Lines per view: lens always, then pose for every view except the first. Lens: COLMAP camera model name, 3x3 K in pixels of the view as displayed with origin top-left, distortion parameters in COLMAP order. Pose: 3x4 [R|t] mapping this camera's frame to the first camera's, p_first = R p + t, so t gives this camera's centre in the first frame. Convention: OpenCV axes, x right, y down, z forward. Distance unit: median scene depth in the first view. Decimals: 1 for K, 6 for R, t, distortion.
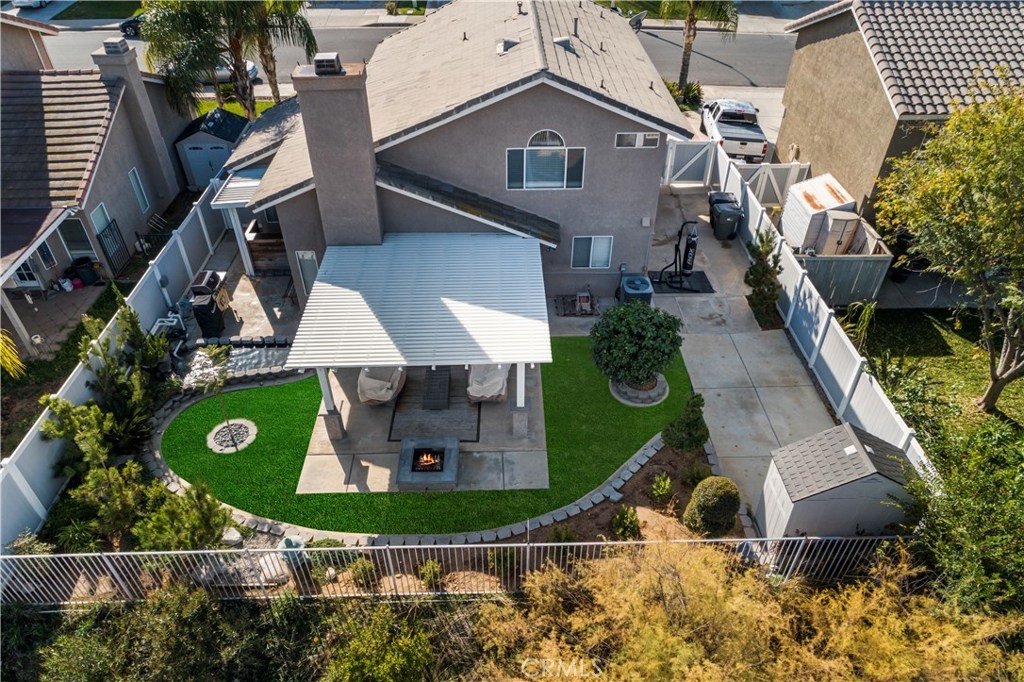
lens RADIAL K [[685.8, 0, 509.1], [0, 685.8, 340.5], [0, 0, 1]] dist [-0.006363, 0.007877]
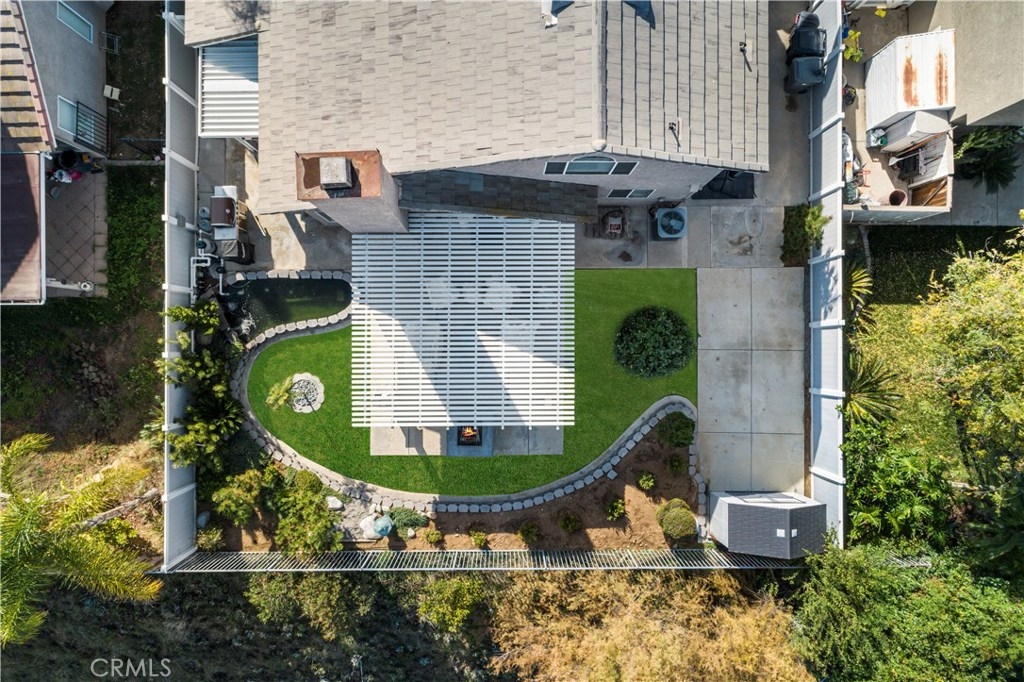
lens RADIAL K [[685.8, 0, 508.7], [0, 685.8, 343.6], [0, 0, 1]] dist [-0.006363, 0.007877]
pose [[0.999675, 0.022531, 0.011912, -0.061620], [-0.023426, 0.628220, 0.777683, -0.875423], [0.010039, -0.777710, 0.628544, 0.316602]]
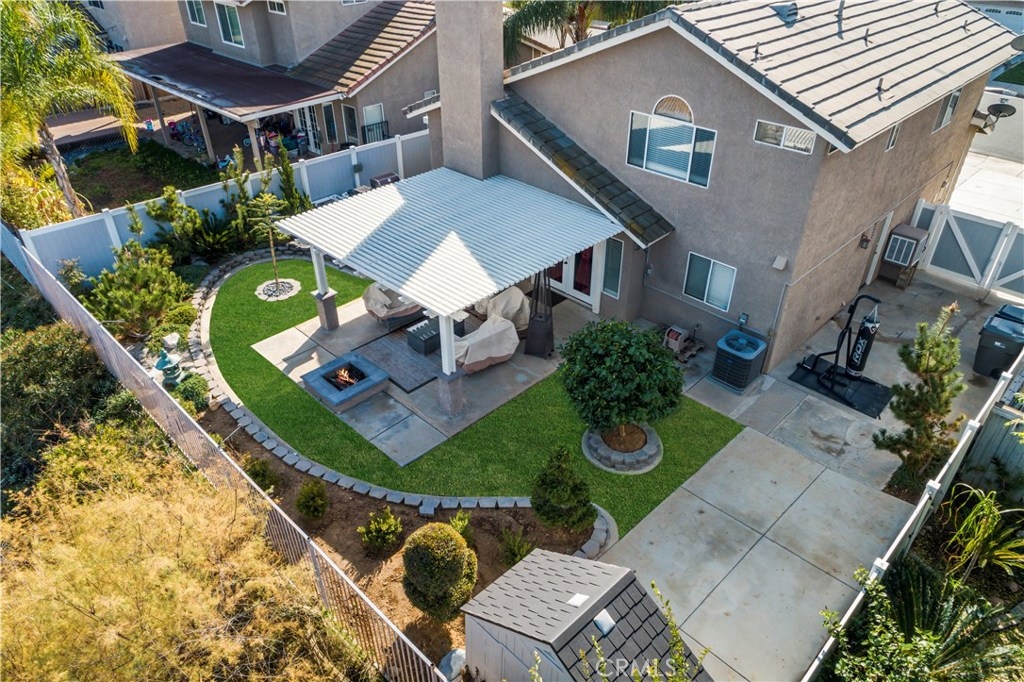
lens RADIAL K [[685.8, 0, 510.5], [0, 685.8, 342.4], [0, 0, 1]] dist [-0.006363, 0.007877]
pose [[0.697867, 0.403308, -0.591882, 0.536740], [-0.450463, 0.889633, 0.075070, -0.034792], [0.556834, 0.214232, 0.802521, 0.356879]]
